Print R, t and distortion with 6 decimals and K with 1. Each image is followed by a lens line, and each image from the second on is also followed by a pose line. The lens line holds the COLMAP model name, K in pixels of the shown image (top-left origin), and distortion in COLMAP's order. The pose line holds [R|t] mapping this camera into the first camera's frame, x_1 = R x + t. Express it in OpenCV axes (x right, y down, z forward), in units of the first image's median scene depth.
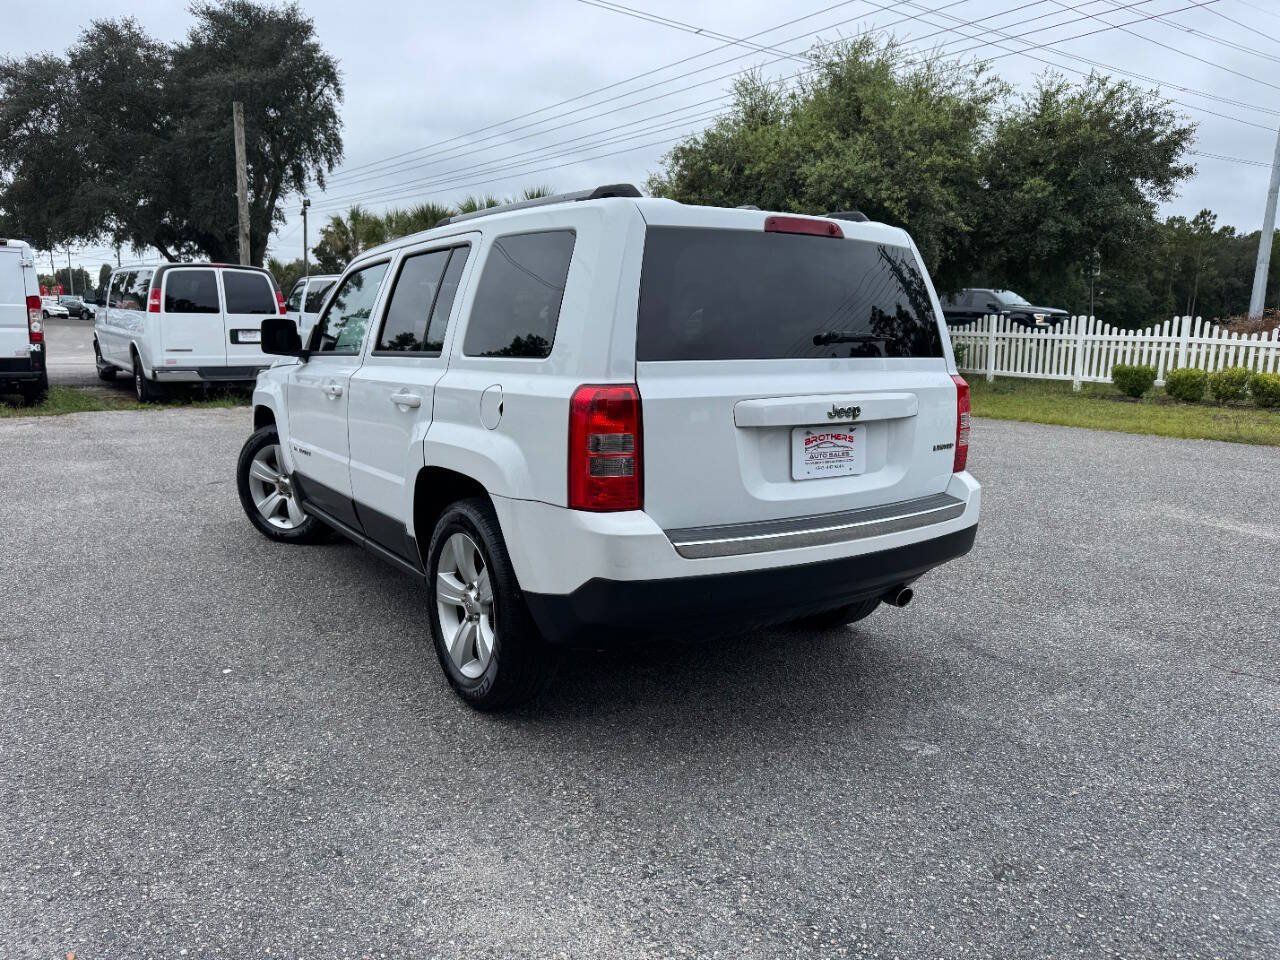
lens RADIAL K [[914.1, 0, 642.9], [0, 914.1, 472.9], [0, 0, 1]] dist [0.010854, -0.011845]
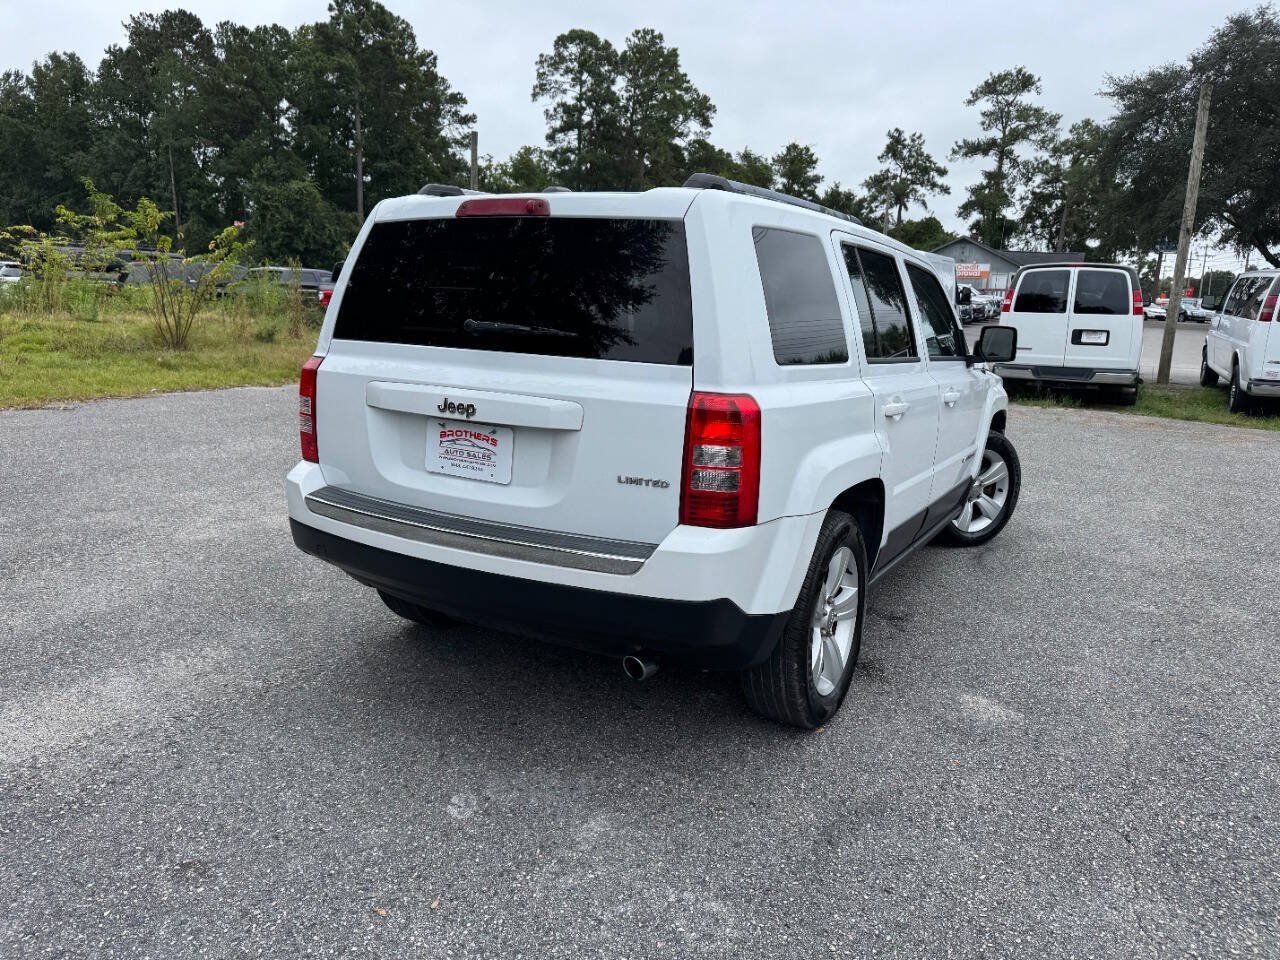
lens RADIAL K [[914.1, 0, 642.9], [0, 914.1, 472.9], [0, 0, 1]] dist [0.010854, -0.011845]
pose [[0.437456, 0.165178, -0.883939, 0.967910], [-0.168085, 0.980680, 0.100072, -0.108118], [0.883391, 0.104800, 0.456769, 0.645858]]
